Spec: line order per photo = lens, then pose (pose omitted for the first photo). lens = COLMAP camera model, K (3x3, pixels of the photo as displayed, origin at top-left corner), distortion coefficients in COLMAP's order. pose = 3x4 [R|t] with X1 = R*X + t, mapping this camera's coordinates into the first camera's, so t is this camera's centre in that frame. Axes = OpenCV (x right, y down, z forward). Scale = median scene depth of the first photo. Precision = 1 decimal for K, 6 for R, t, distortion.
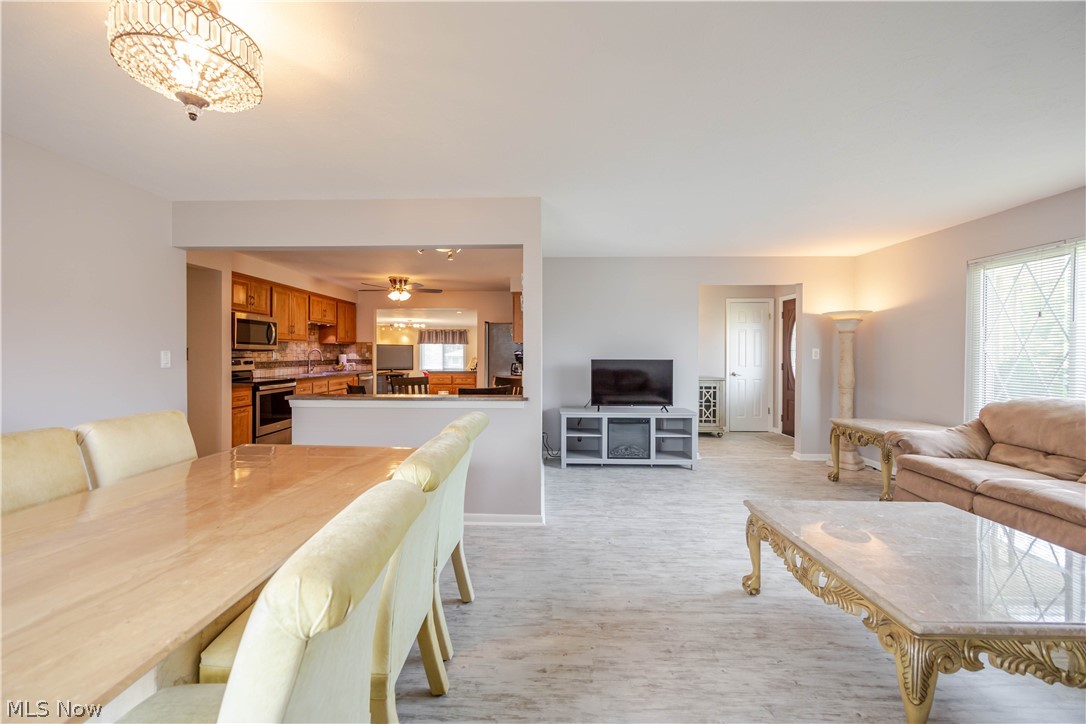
lens RADIAL K [[425.6, 0, 536.2], [0, 425.6, 360.6], [0, 0, 1]] dist [-0.003934, 0.000030]
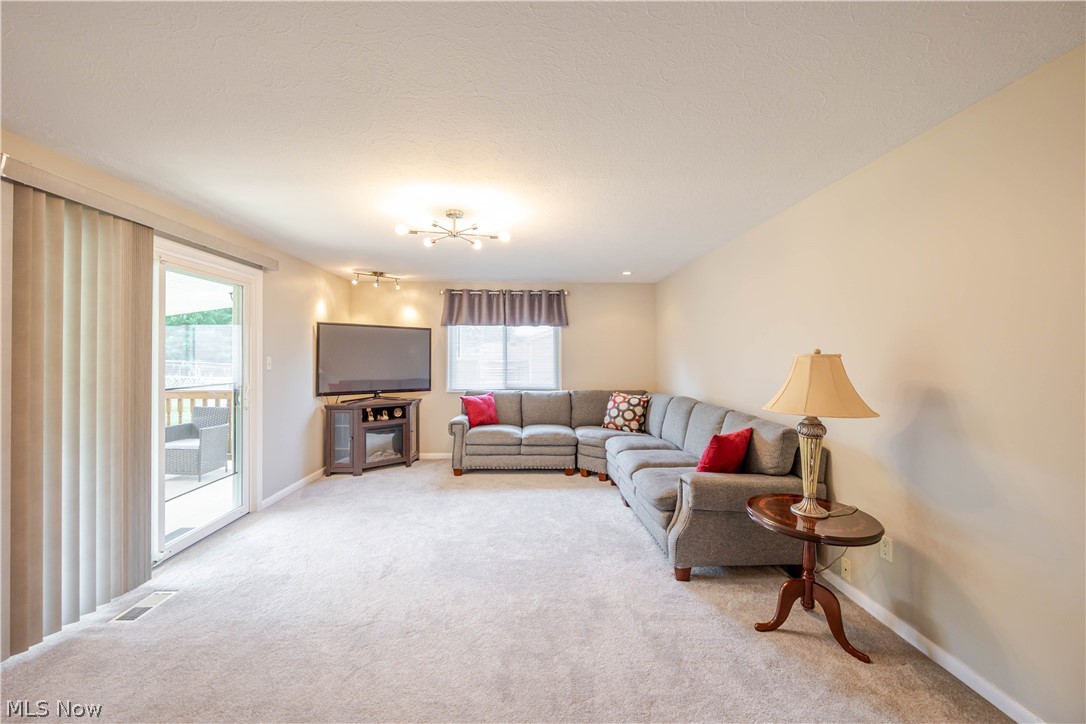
lens RADIAL K [[425.6, 0, 537.3], [0, 425.6, 356.6], [0, 0, 1]] dist [-0.003934, 0.000030]
pose [[0.998543, -0.002588, 0.053898, -0.211829], [0.003584, 0.999825, -0.018386, -0.002043], [-0.053841, 0.018553, 0.998377, 0.599295]]
